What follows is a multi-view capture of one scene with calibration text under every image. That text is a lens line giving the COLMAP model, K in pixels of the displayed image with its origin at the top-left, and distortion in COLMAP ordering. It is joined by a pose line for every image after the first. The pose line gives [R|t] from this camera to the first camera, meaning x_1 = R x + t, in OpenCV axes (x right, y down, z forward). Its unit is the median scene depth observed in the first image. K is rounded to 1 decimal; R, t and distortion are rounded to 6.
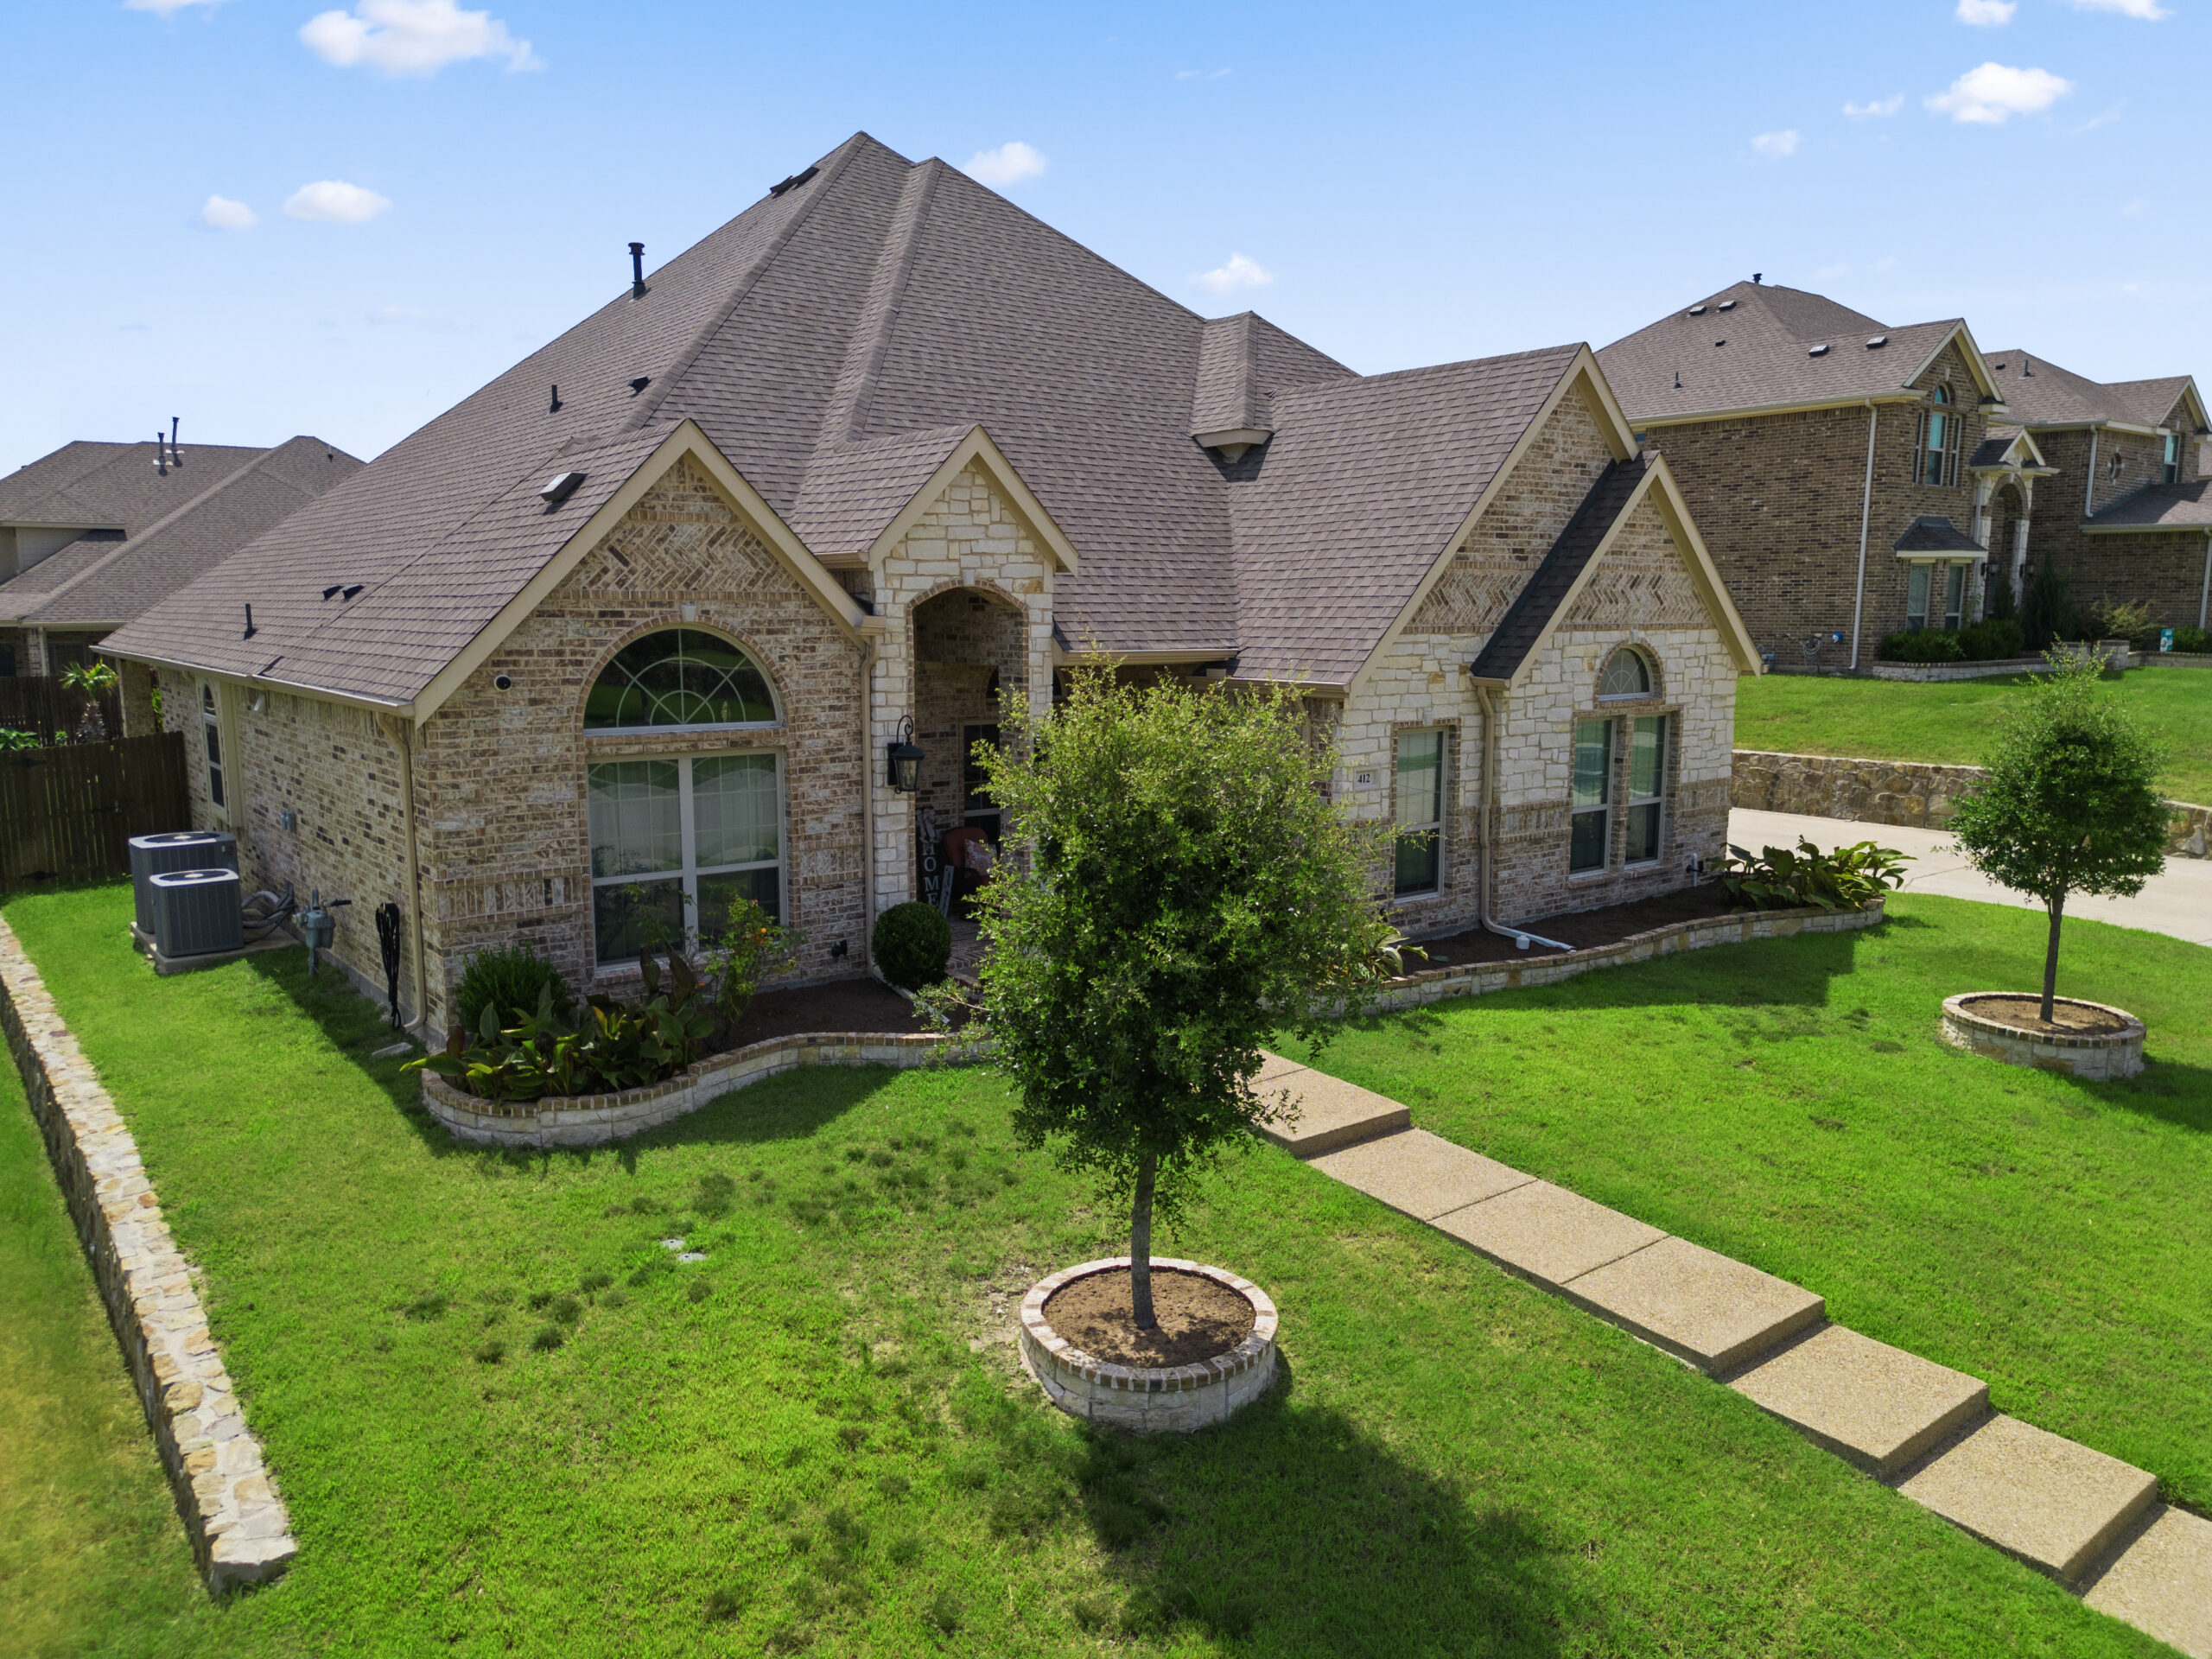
lens RADIAL K [[1550.8, 0, 1095.7], [0, 1550.8, 832.1], [0, 0, 1]] dist [0.073303, -0.069215]
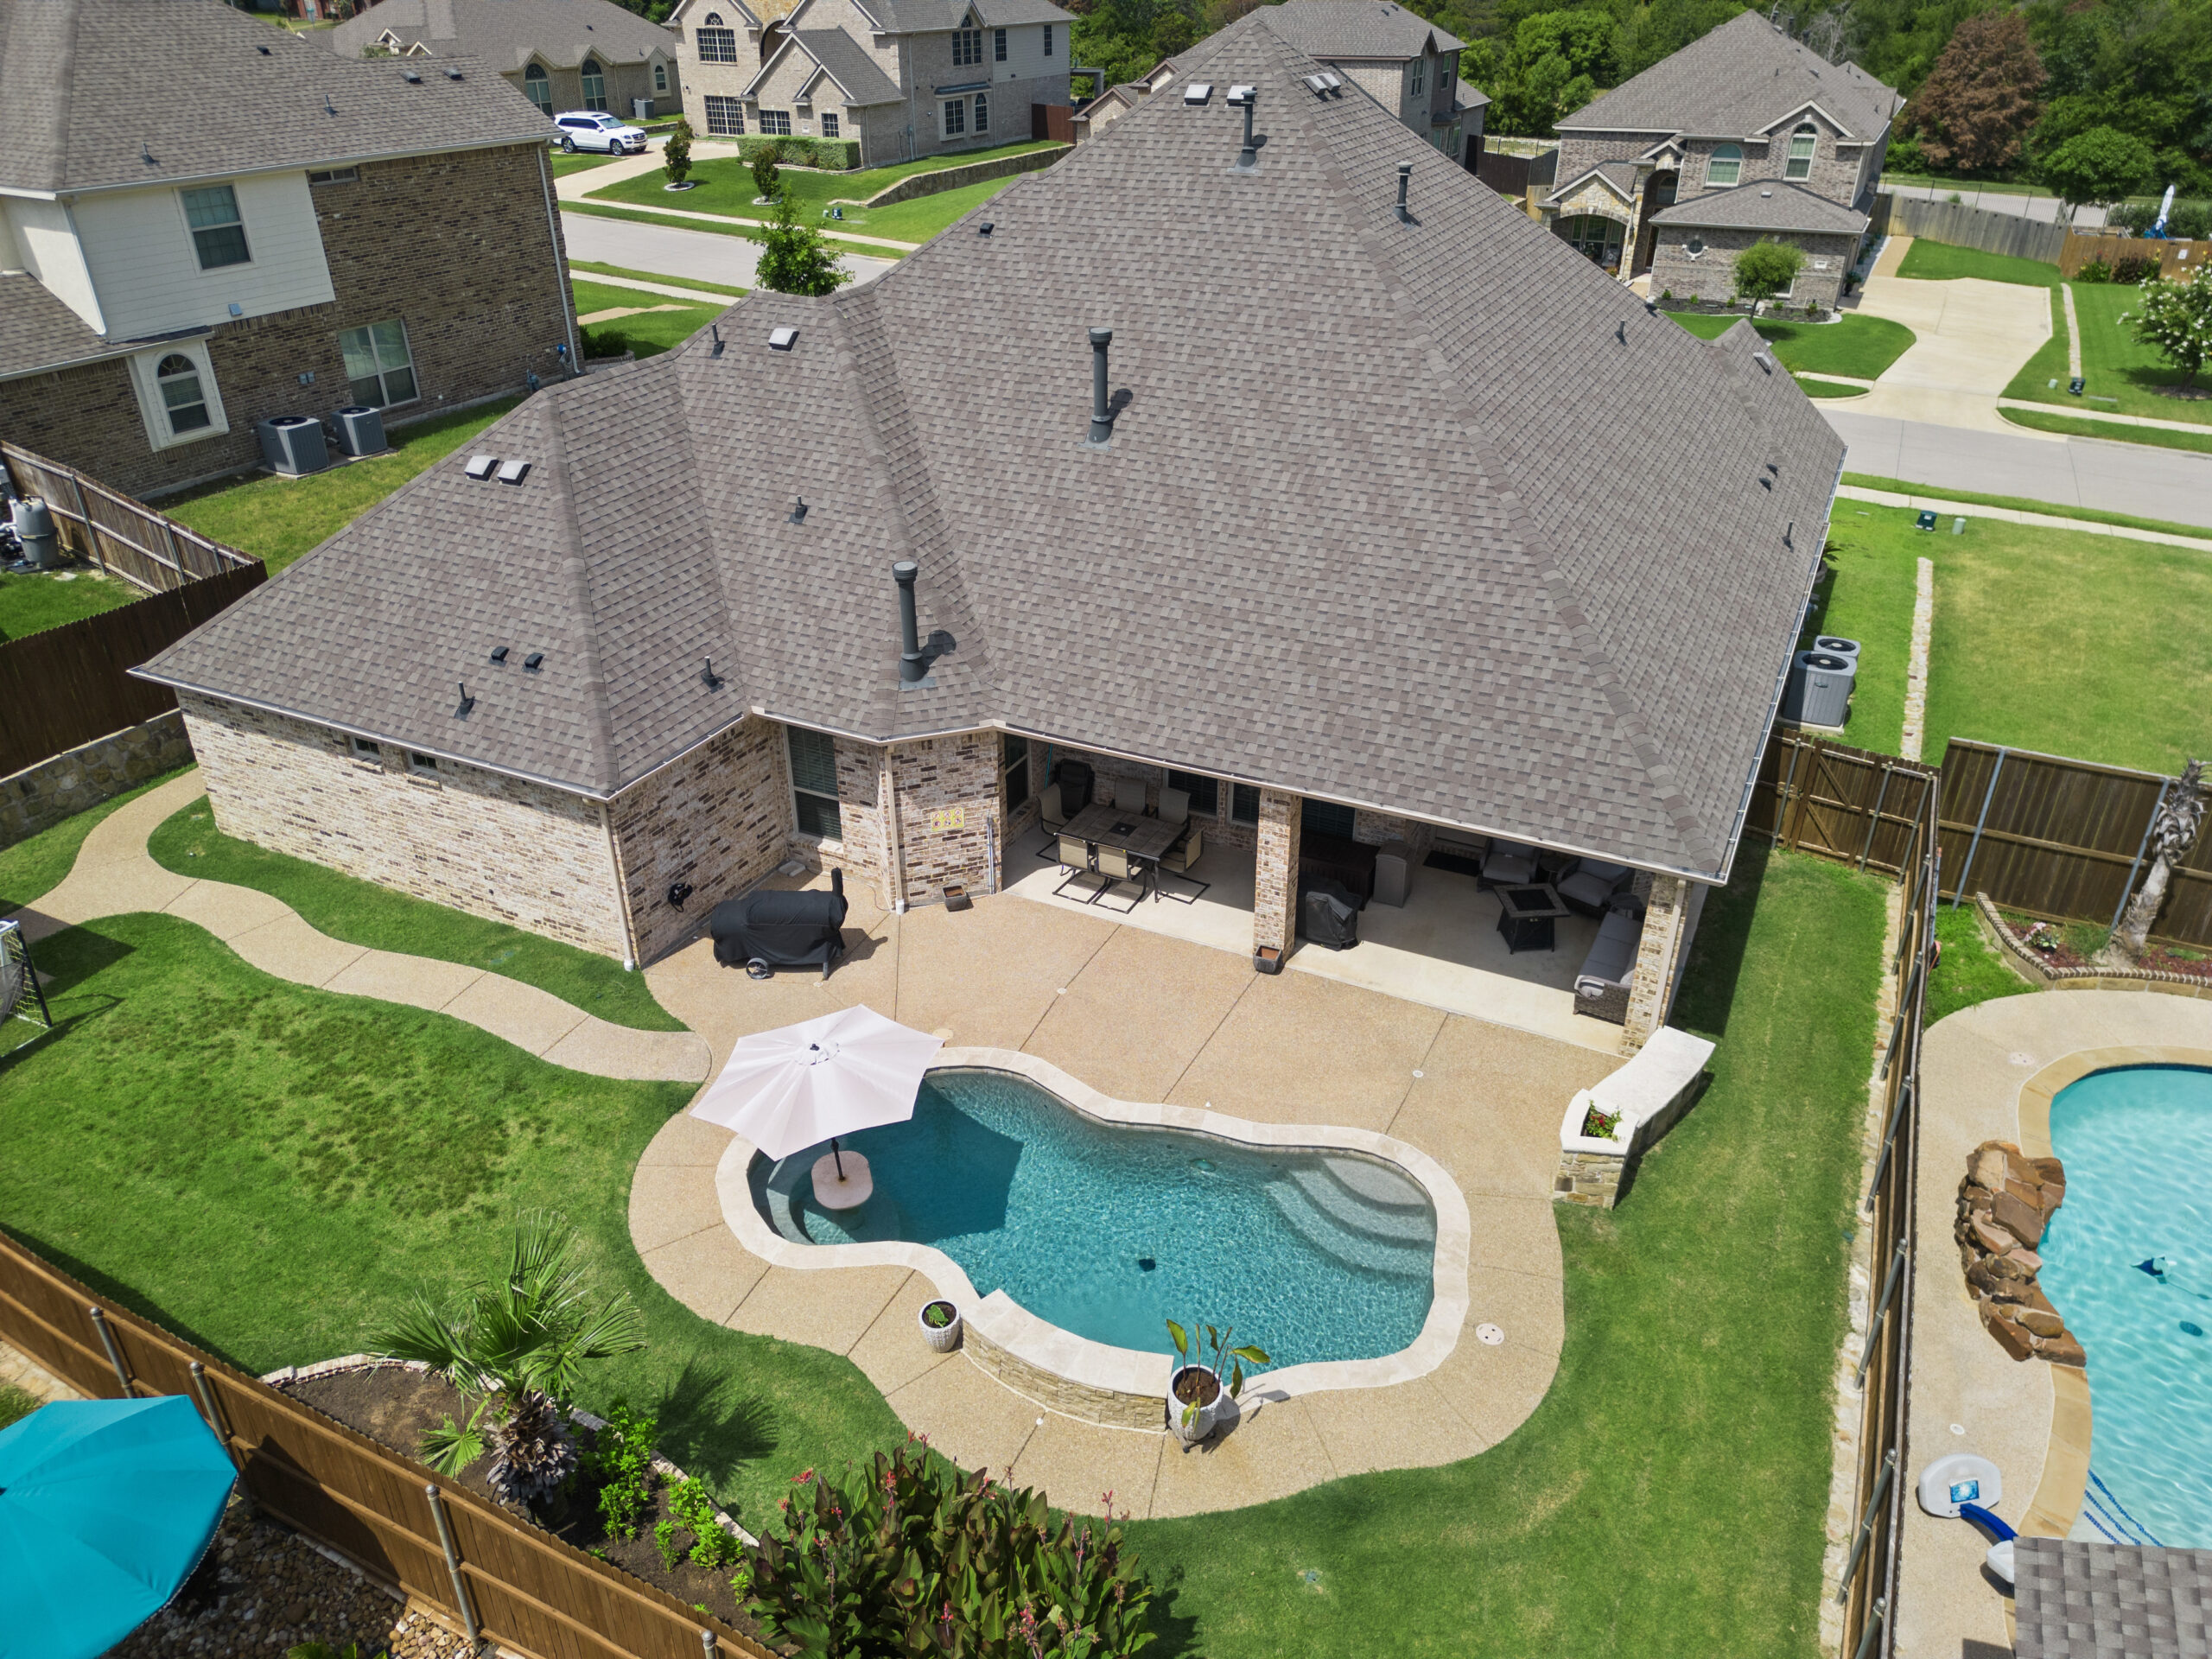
lens RADIAL K [[1550.8, 0, 1096.7], [0, 1550.8, 823.8], [0, 0, 1]] dist [0.073303, -0.069215]
pose [[-0.429766, -0.436204, 0.790587, -1.901949], [0.133831, 0.835126, 0.533529, -0.953150], [-0.892967, 0.335098, -0.300531, 2.626238]]
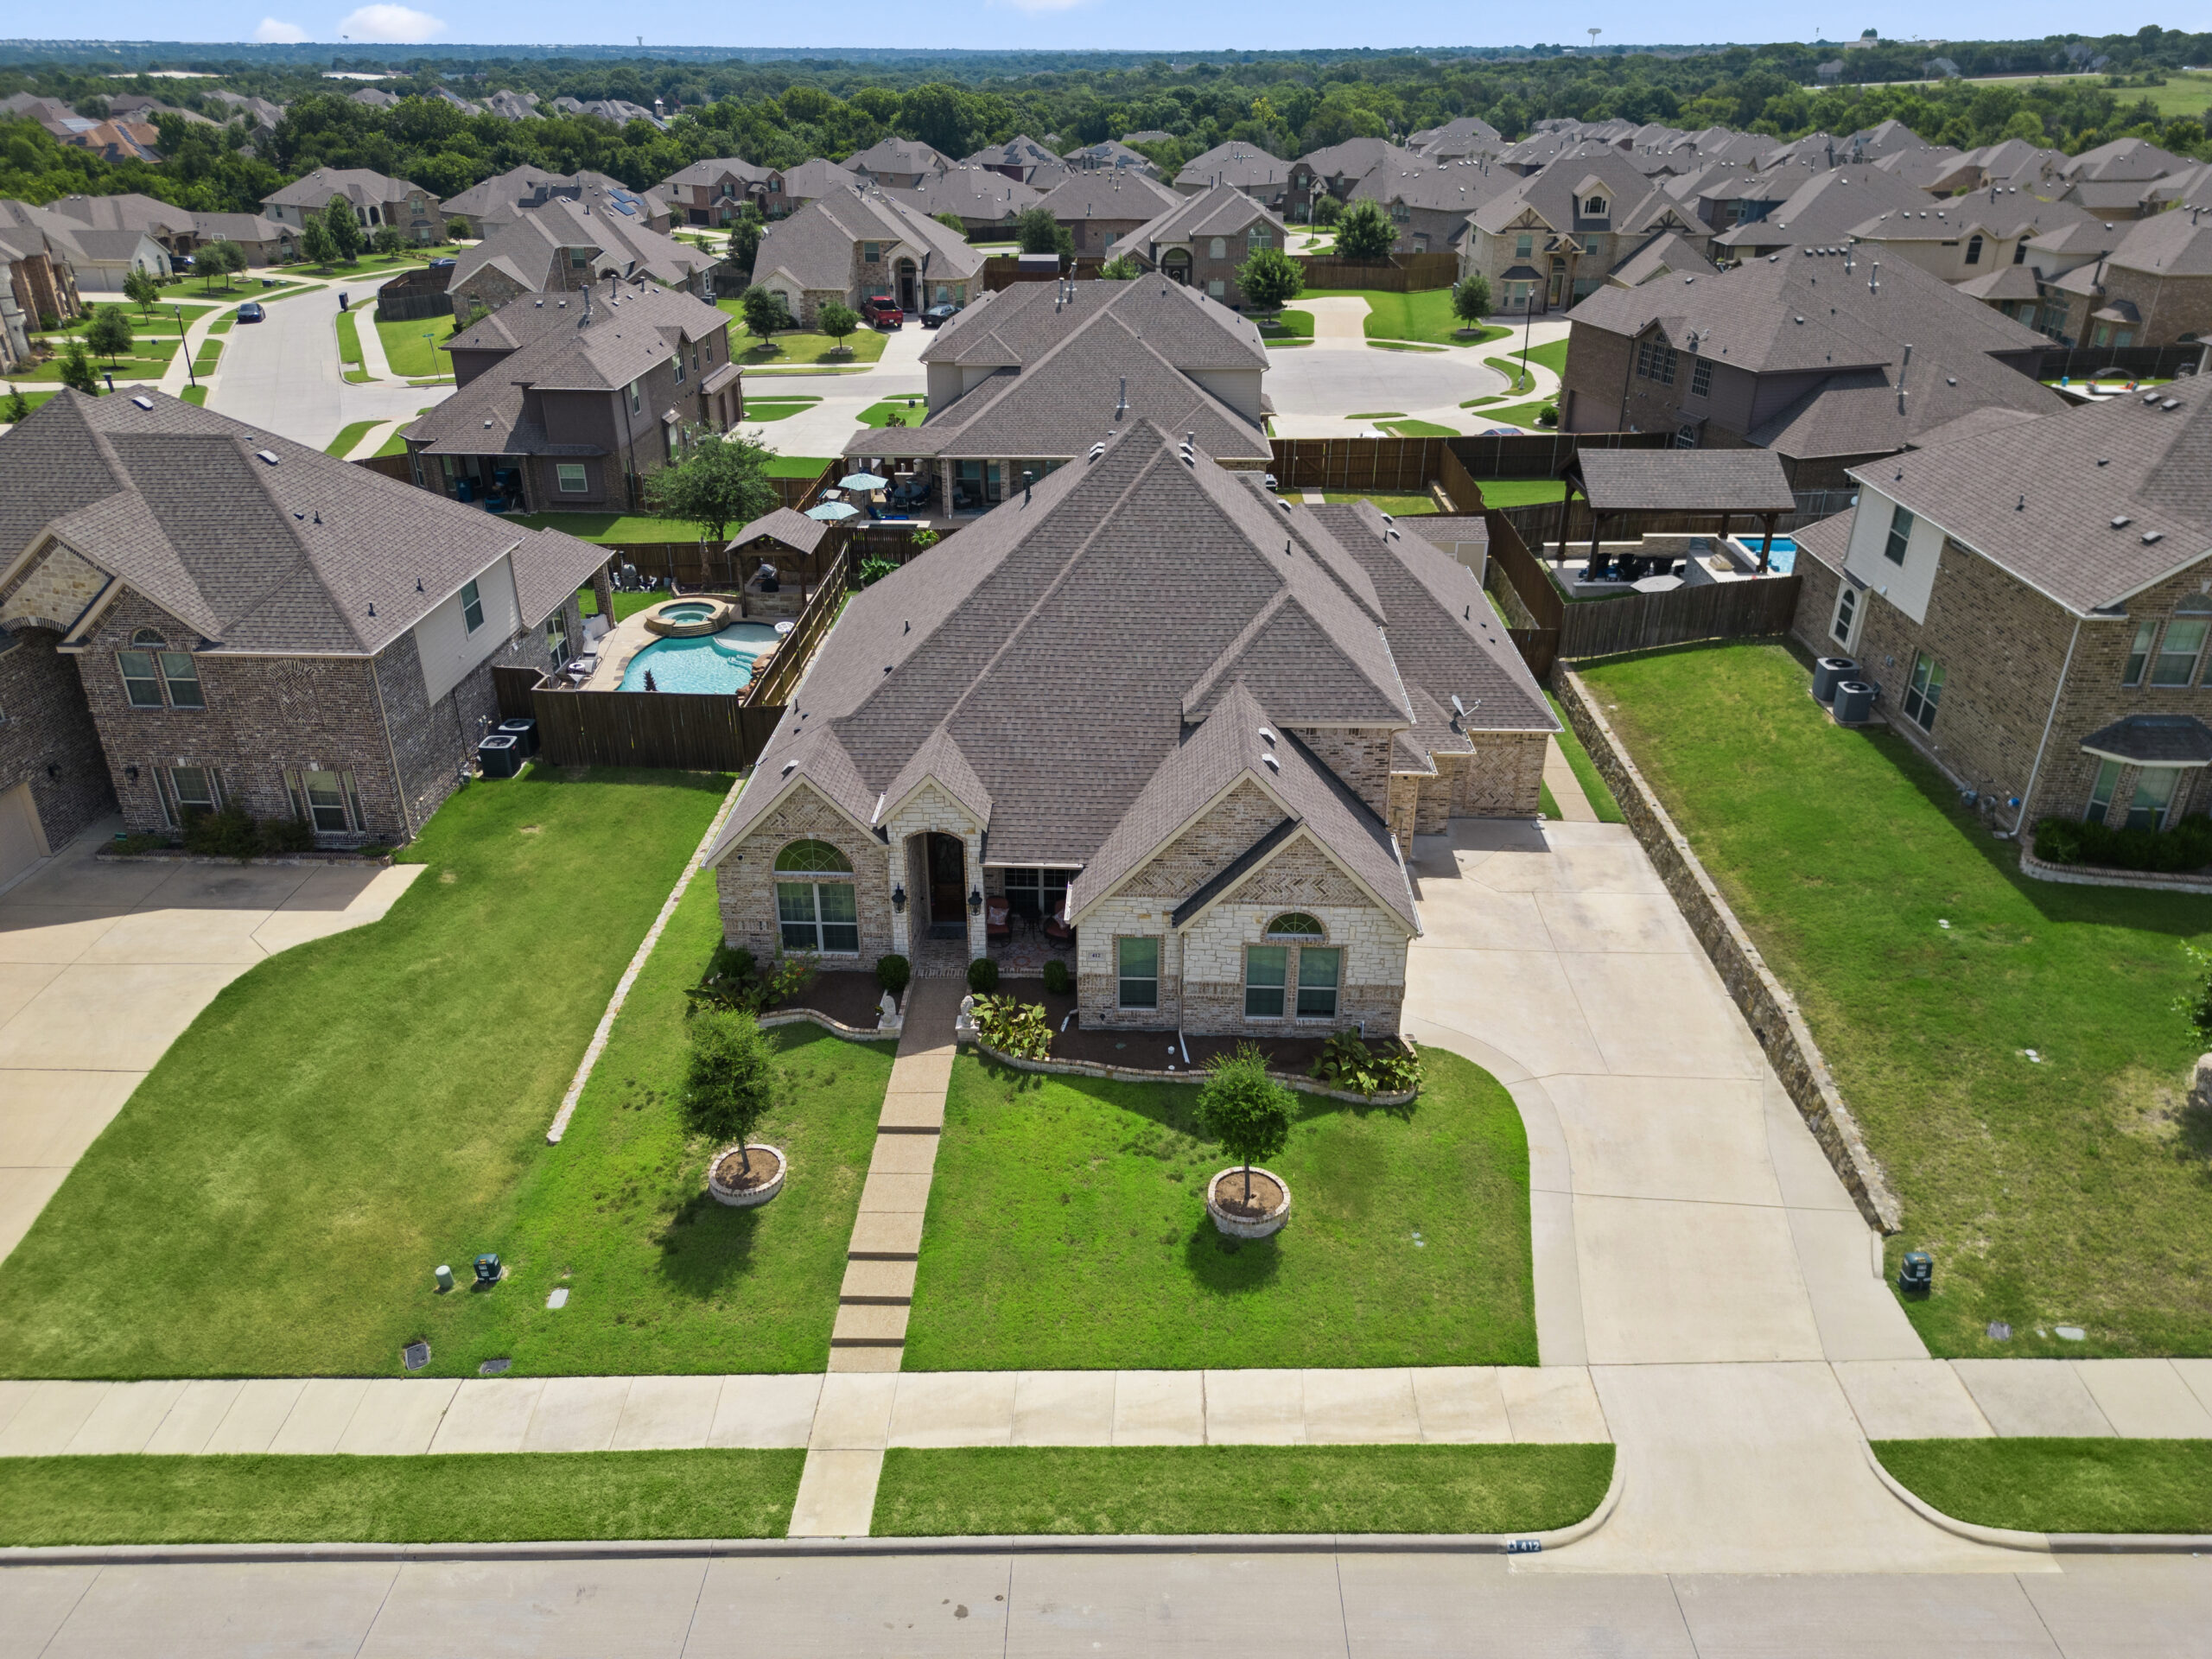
lens RADIAL K [[1550.8, 0, 1101.6], [0, 1550.8, 821.1], [0, 0, 1]] dist [0.073303, -0.069215]
pose [[0.767245, 0.284721, -0.574690, 1.456811], [-0.092514, 0.935819, 0.340124, -1.003132], [0.634646, -0.207791, 0.744344, -0.544013]]
